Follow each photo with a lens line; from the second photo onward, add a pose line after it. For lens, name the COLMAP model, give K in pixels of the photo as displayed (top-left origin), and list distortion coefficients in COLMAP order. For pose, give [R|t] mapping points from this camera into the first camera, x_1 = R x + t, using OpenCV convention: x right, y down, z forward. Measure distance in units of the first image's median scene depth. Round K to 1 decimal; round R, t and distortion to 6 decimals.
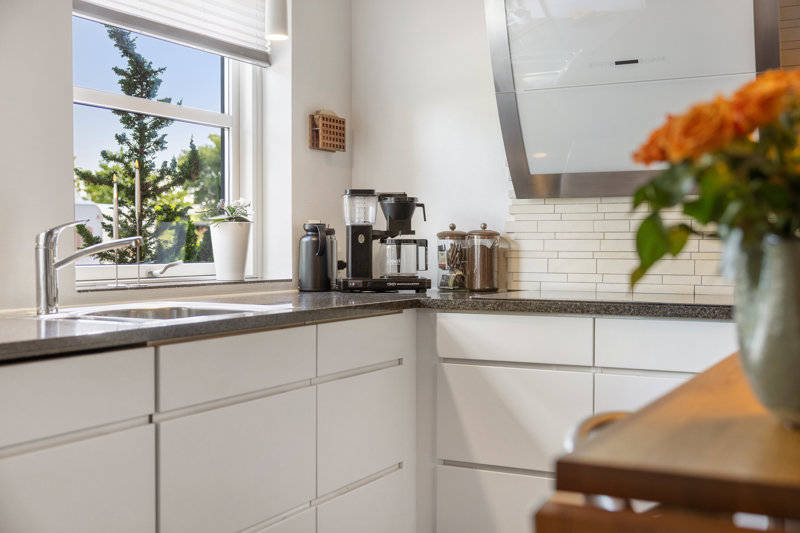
lens RADIAL K [[978.0, 0, 400.0], [0, 978.0, 266.5], [0, 0, 1]] dist [0.021748, 0.017237]
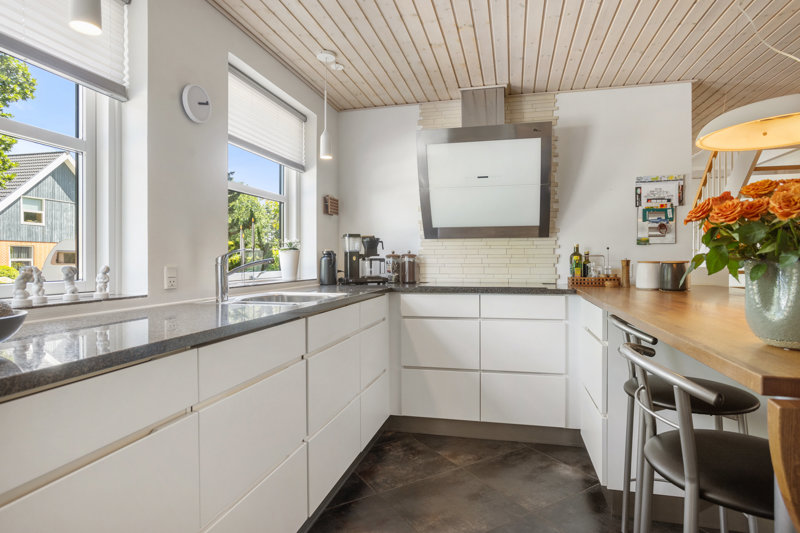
lens RADIAL K [[439.6, 0, 402.5], [0, 439.6, 255.8], [0, 0, 1]] dist [-0.014035, 0.000723]
pose [[0.969550, -0.004412, 0.244853, -0.163146], [0.012403, 0.999439, -0.031103, -0.003844], [-0.244579, 0.033193, 0.969061, 0.090249]]
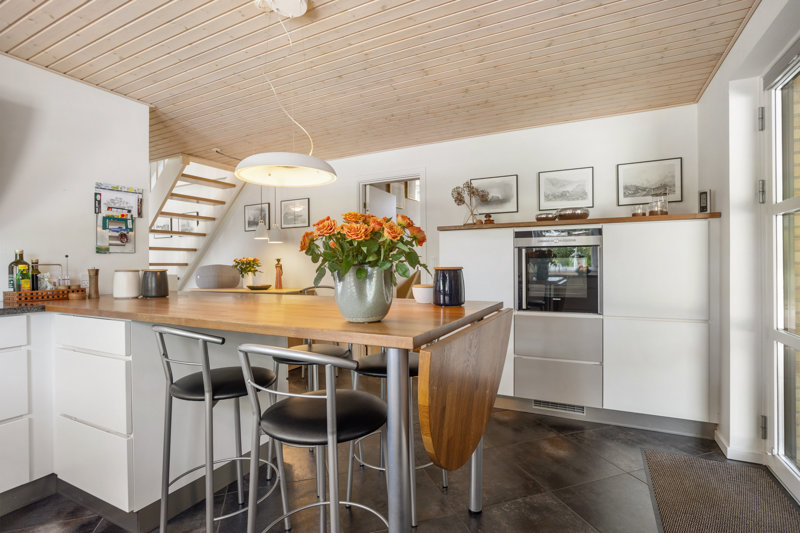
lens RADIAL K [[385.5, 0, 400.0], [0, 385.5, 266.5], [0, 0, 1]] dist [-0.000462, 0.000251]
pose [[-0.000076, -0.008275, 0.999966, -0.231205], [0.035346, 0.999341, 0.008273, -0.007579], [-0.999375, 0.035345, 0.000217, 0.244981]]
